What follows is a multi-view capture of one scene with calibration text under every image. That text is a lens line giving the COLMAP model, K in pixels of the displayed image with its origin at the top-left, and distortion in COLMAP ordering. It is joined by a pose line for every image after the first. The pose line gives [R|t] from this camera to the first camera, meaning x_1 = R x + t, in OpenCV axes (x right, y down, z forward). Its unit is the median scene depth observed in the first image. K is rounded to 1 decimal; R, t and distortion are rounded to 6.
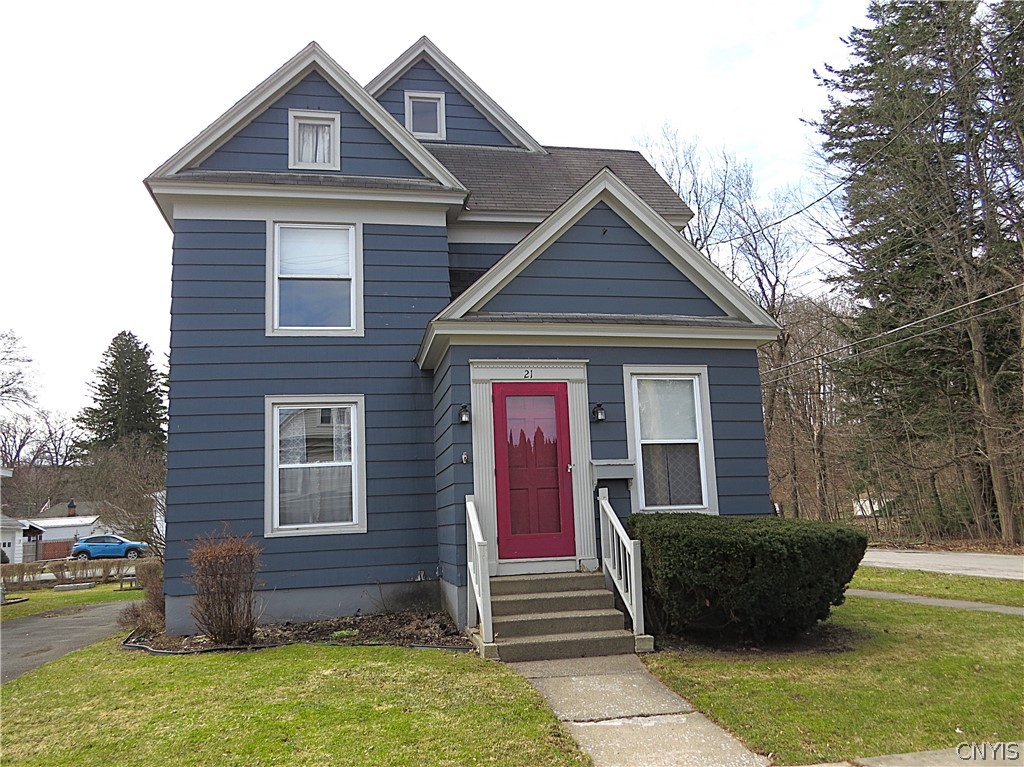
lens RADIAL K [[809.7, 0, 534.1], [0, 809.7, 389.1], [0, 0, 1]] dist [-0.006929, -0.000739]
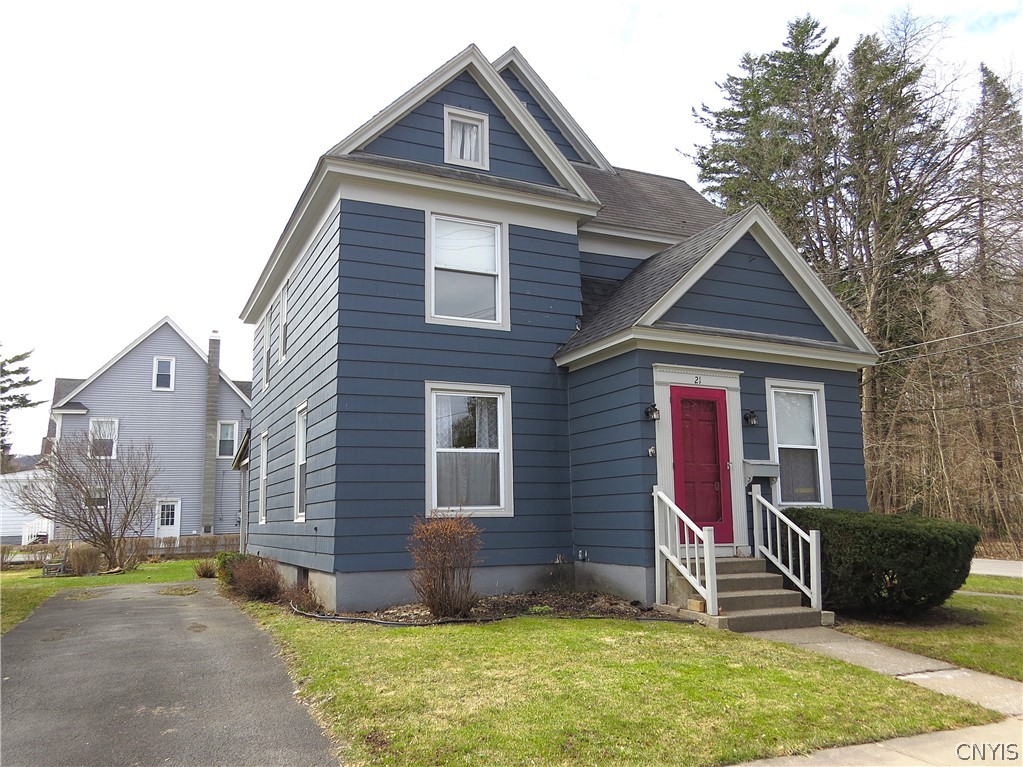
lens RADIAL K [[806.8, 0, 511.5], [0, 806.8, 383.5], [0, 0, 1]] dist [-0.005060, -0.002779]
pose [[0.971501, 0.071471, 0.226006, -0.450779], [-0.071449, 0.997410, -0.008286, 0.012164], [-0.226012, -0.008098, 0.974091, -0.028424]]
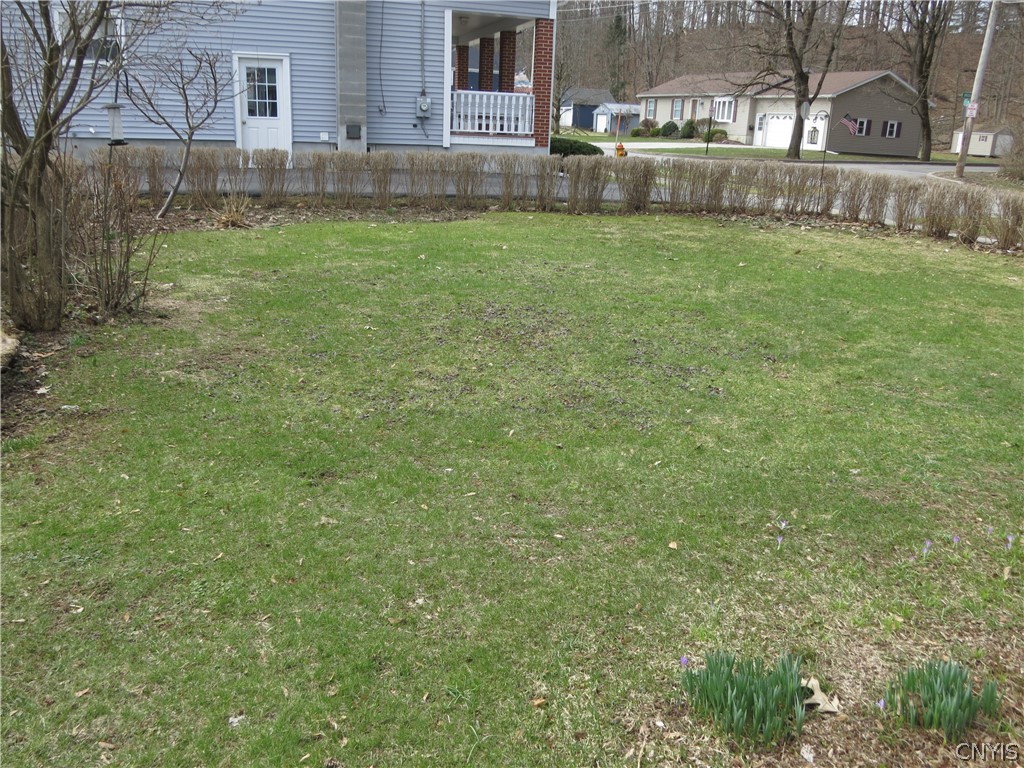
lens RADIAL K [[809.7, 0, 534.1], [0, 809.7, 389.6], [0, 0, 1]] dist [-0.006929, -0.000739]
pose [[0.985966, 0.054181, 0.157908, -0.737416], [-0.121855, 0.880106, 0.458874, 0.350112], [-0.114114, -0.471676, 0.874357, 1.823366]]
